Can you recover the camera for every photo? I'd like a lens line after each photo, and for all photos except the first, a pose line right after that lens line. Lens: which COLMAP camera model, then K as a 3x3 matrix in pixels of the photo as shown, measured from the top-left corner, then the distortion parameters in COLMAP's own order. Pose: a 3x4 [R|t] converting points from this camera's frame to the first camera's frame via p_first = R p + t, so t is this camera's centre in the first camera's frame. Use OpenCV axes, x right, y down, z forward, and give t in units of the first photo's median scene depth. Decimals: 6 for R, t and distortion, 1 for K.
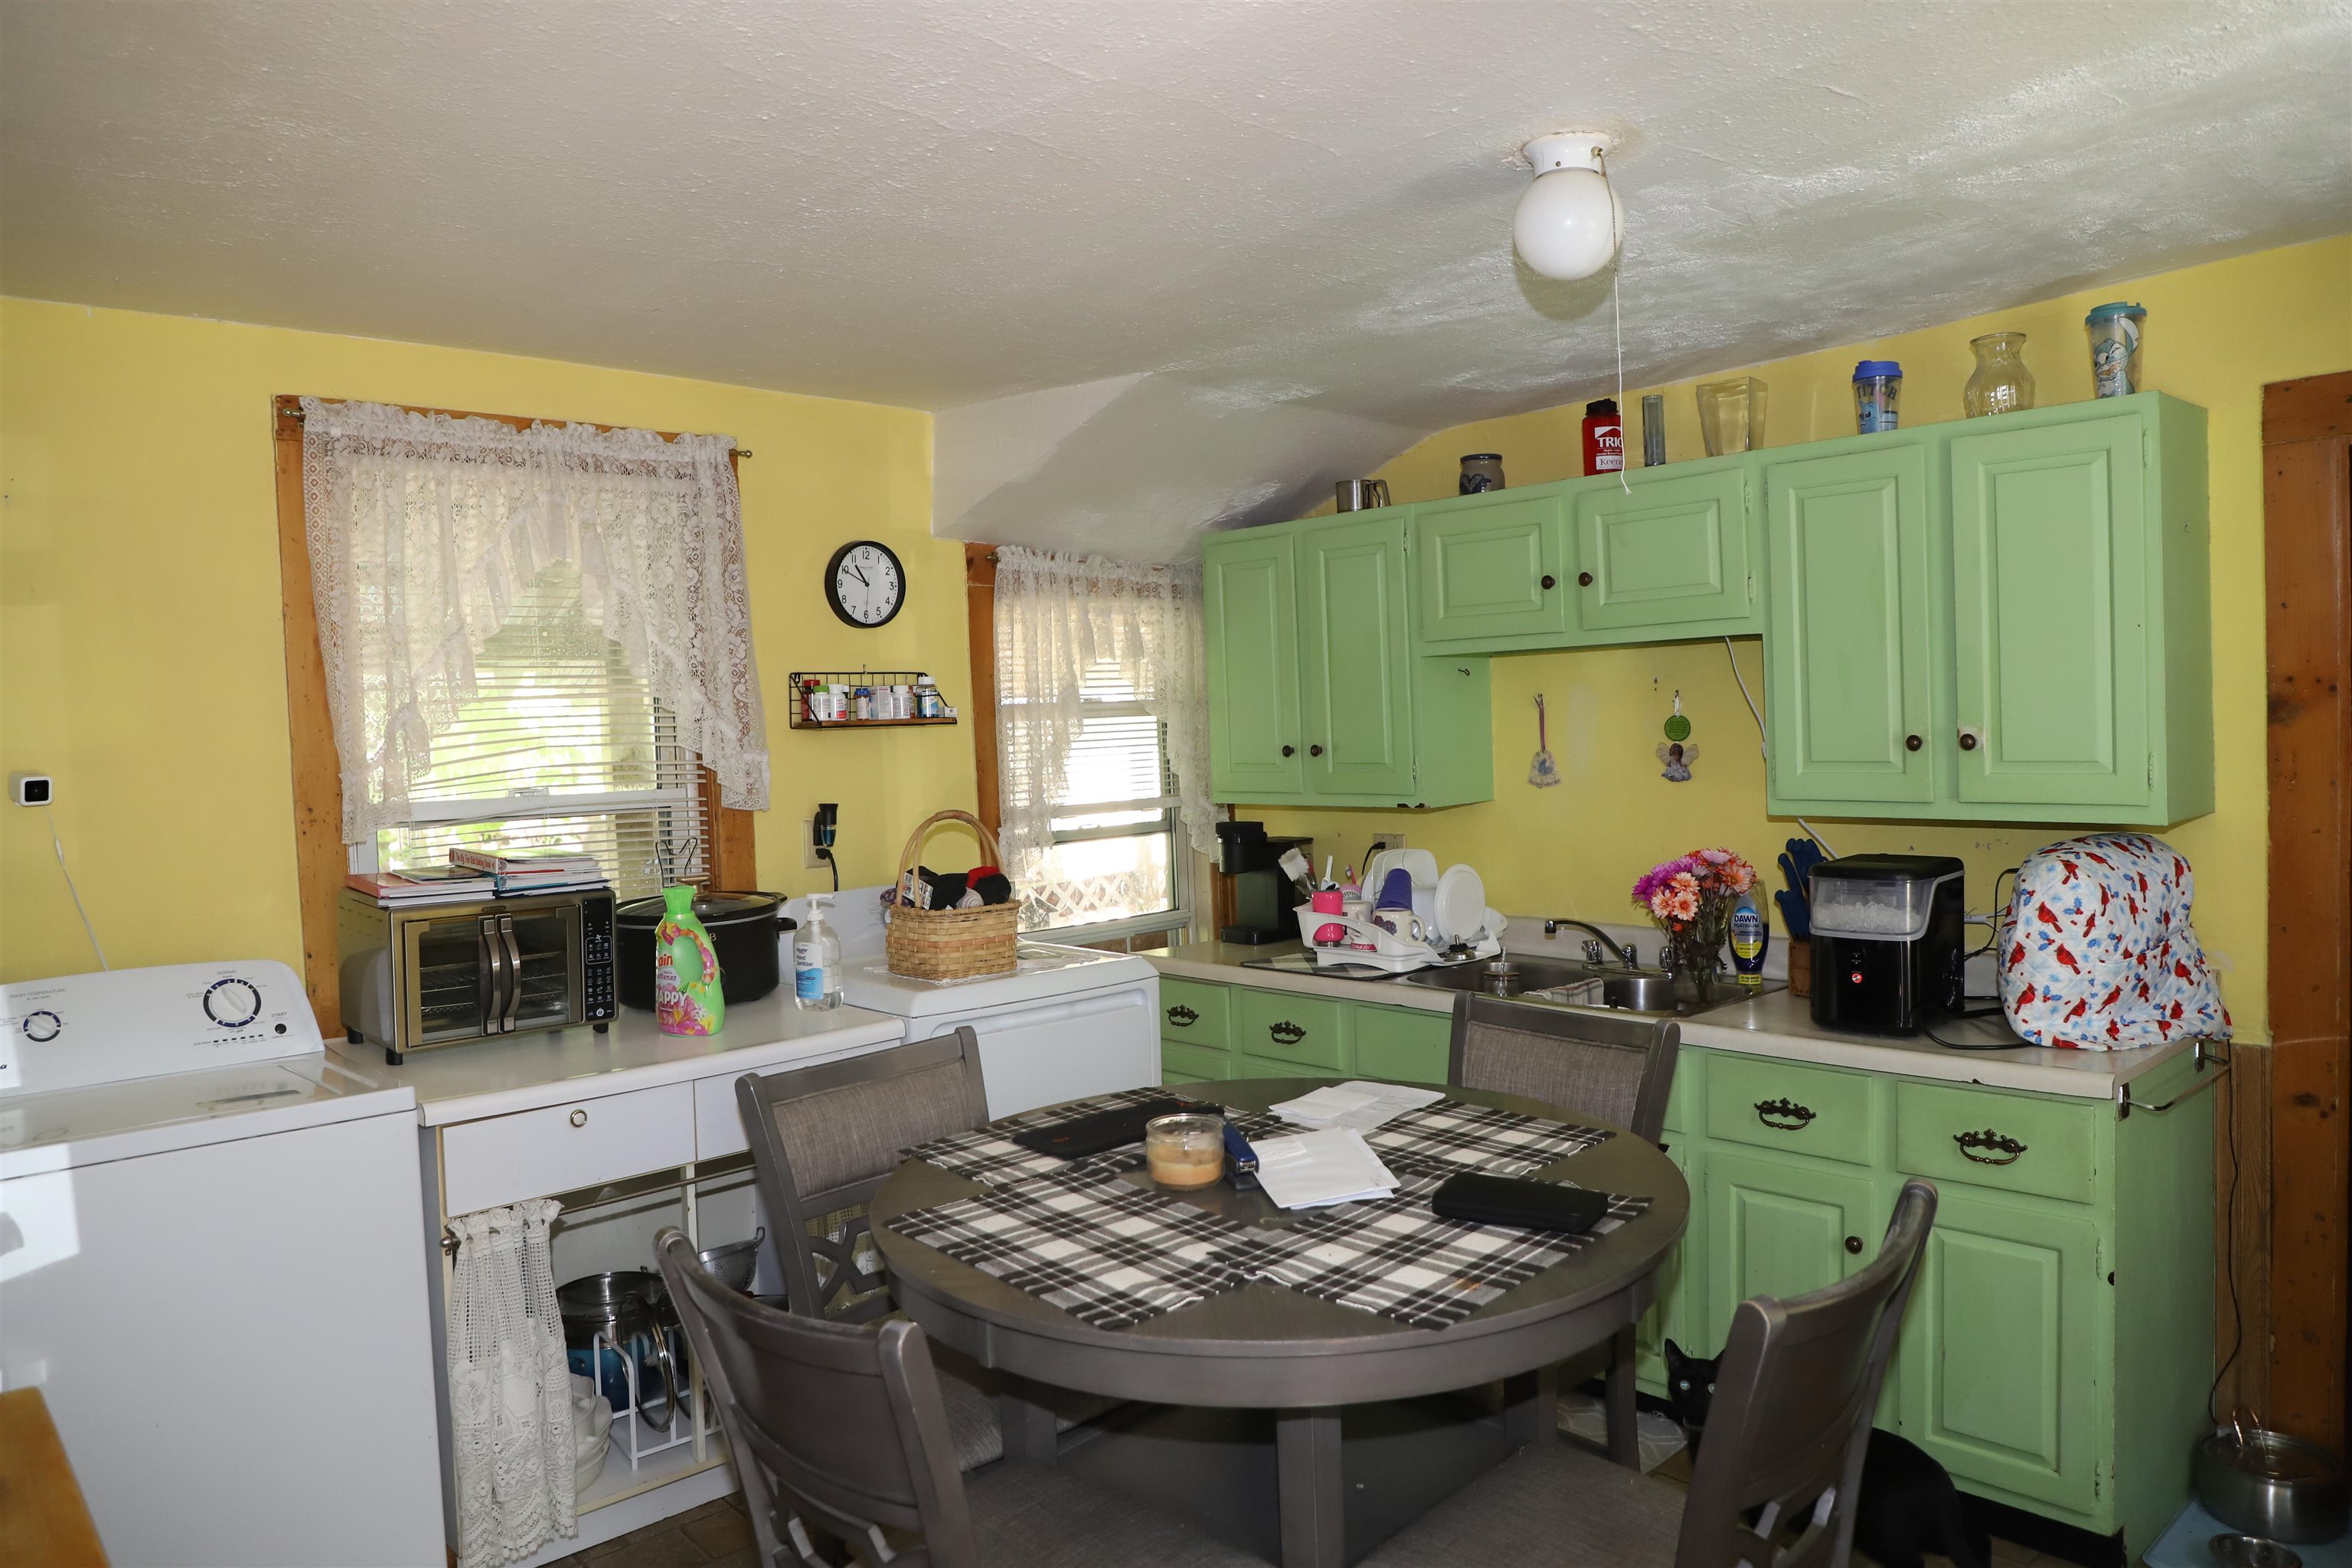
lens RADIAL K [[1627.6, 0, 1176.0], [0, 1627.6, 784.0], [0, 0, 1]] dist [-0.091774, 0.058209]
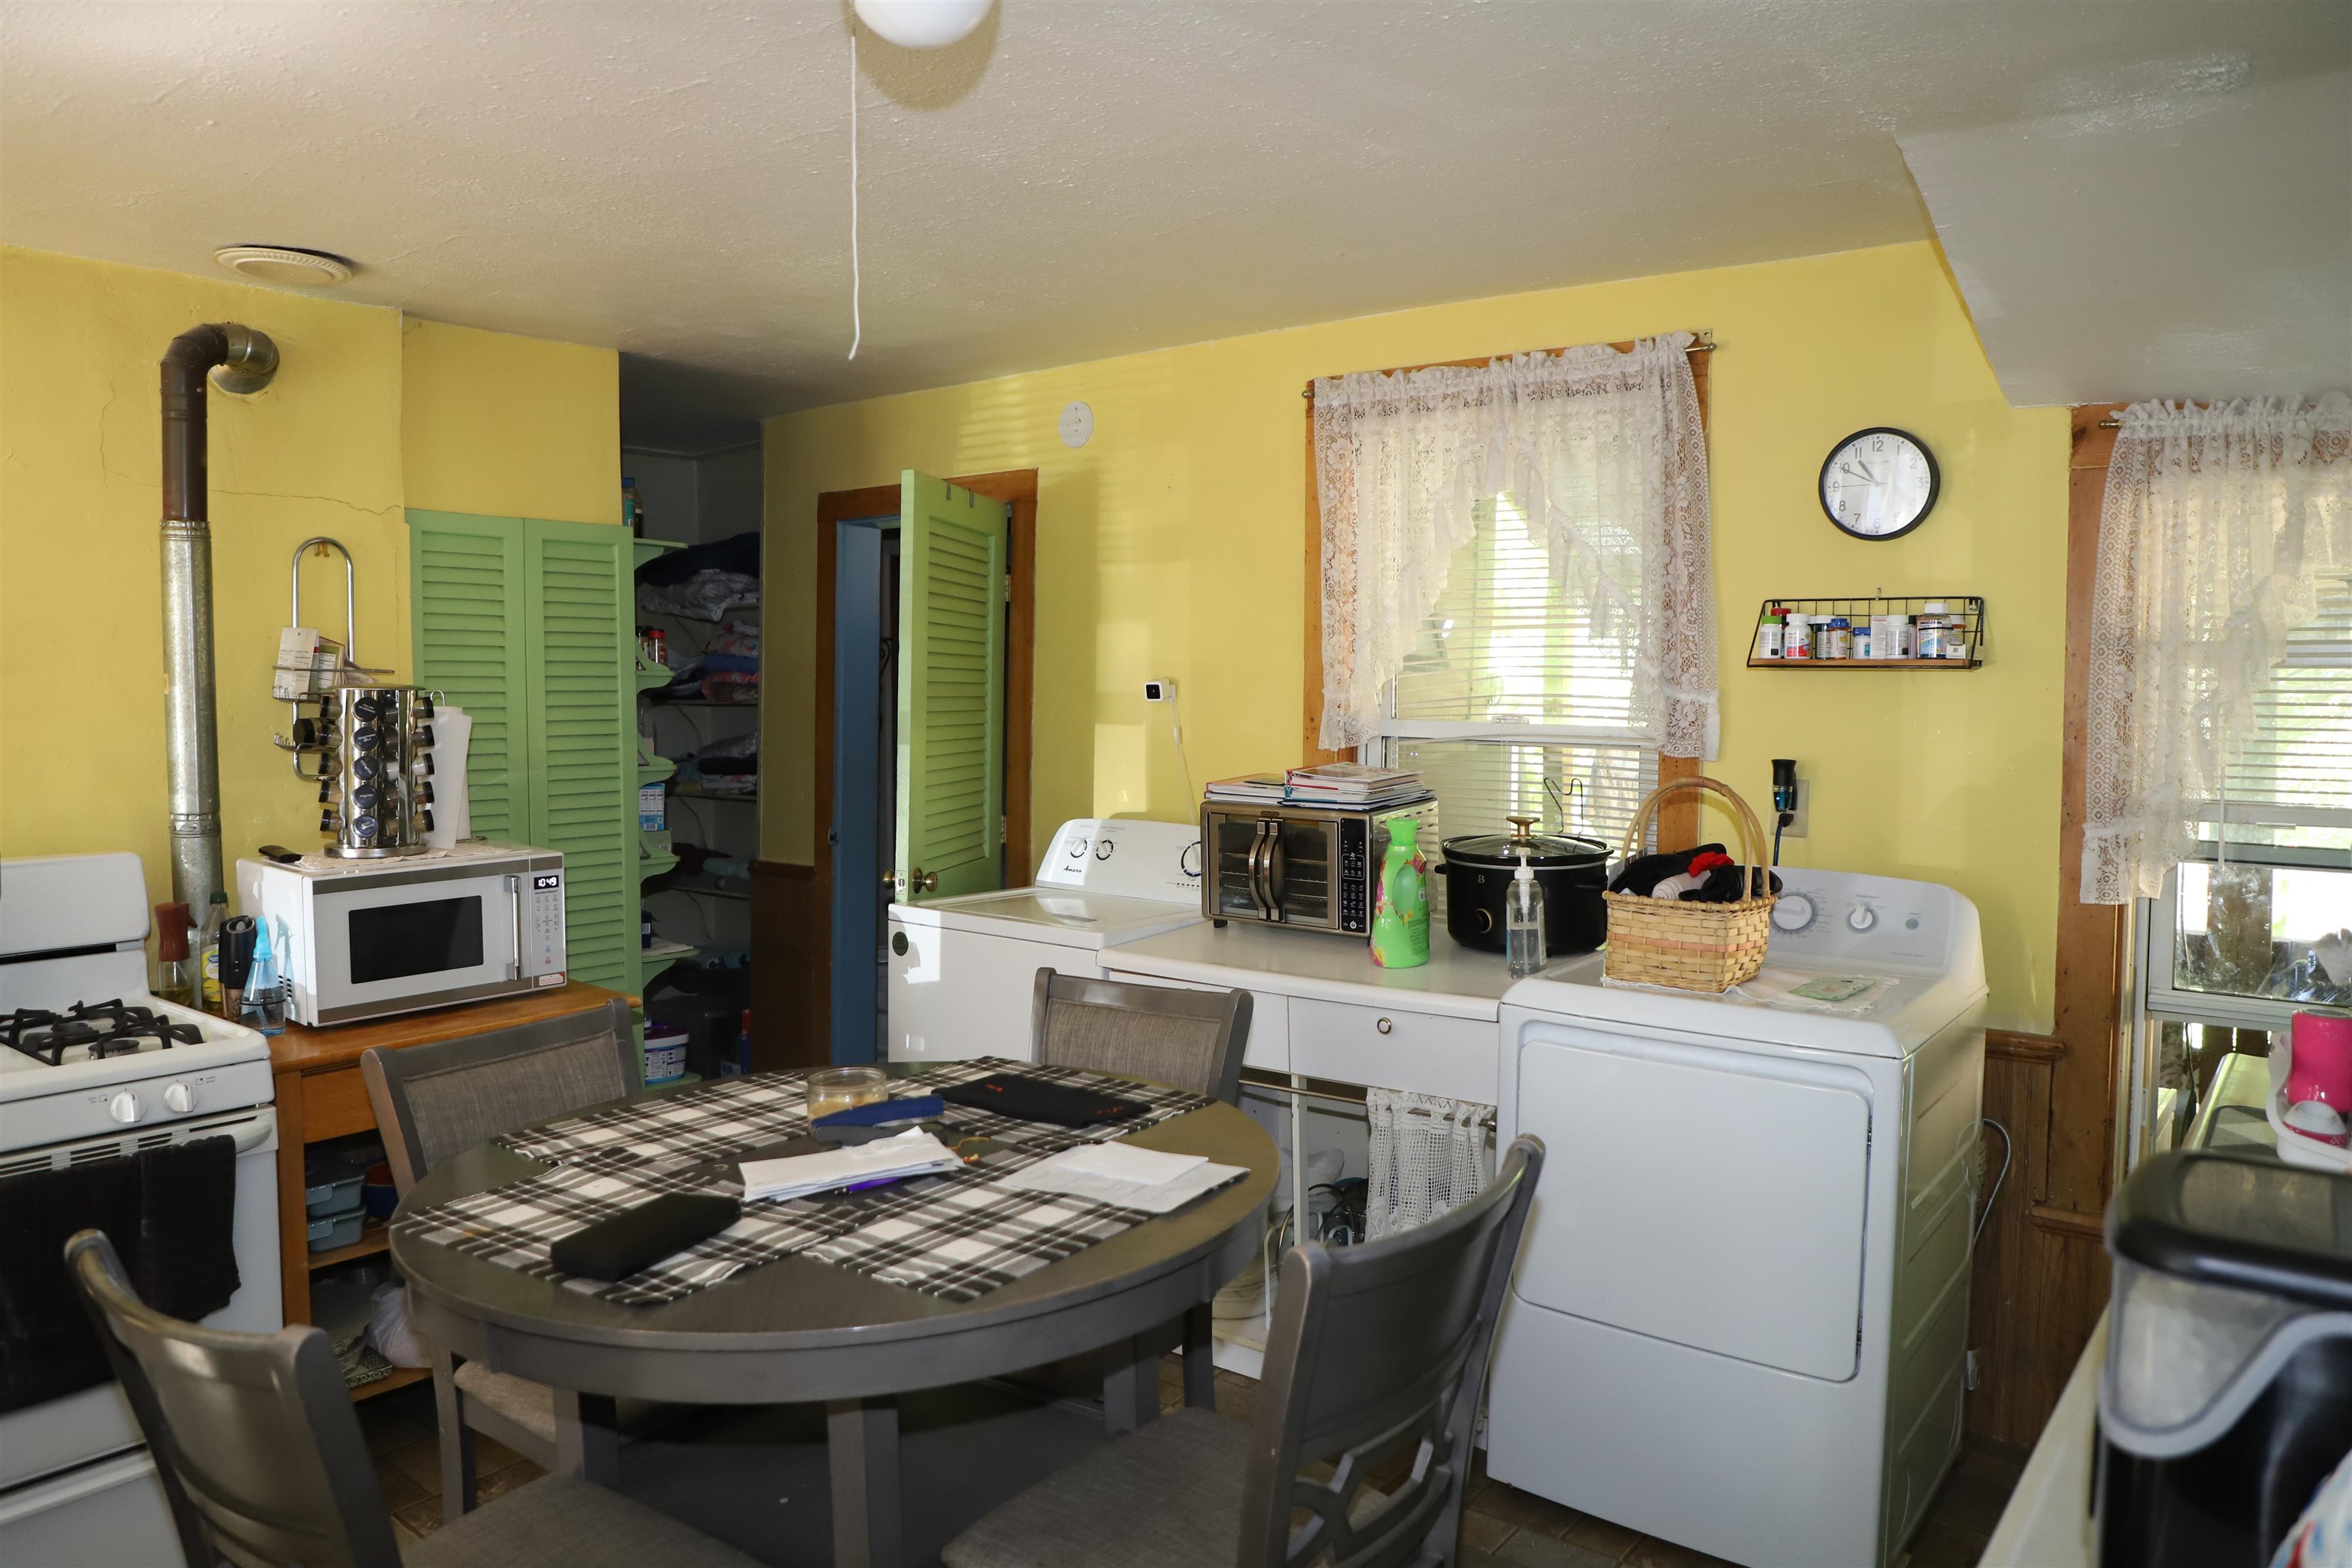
lens RADIAL K [[1627.6, 0, 1176.0], [0, 1627.6, 784.0], [0, 0, 1]] dist [-0.091774, 0.058209]
pose [[0.142735, 0.100898, -0.984605, 0.907804], [-0.044136, 0.994450, 0.095509, -0.066193], [0.988776, 0.029824, 0.146396, 0.960149]]
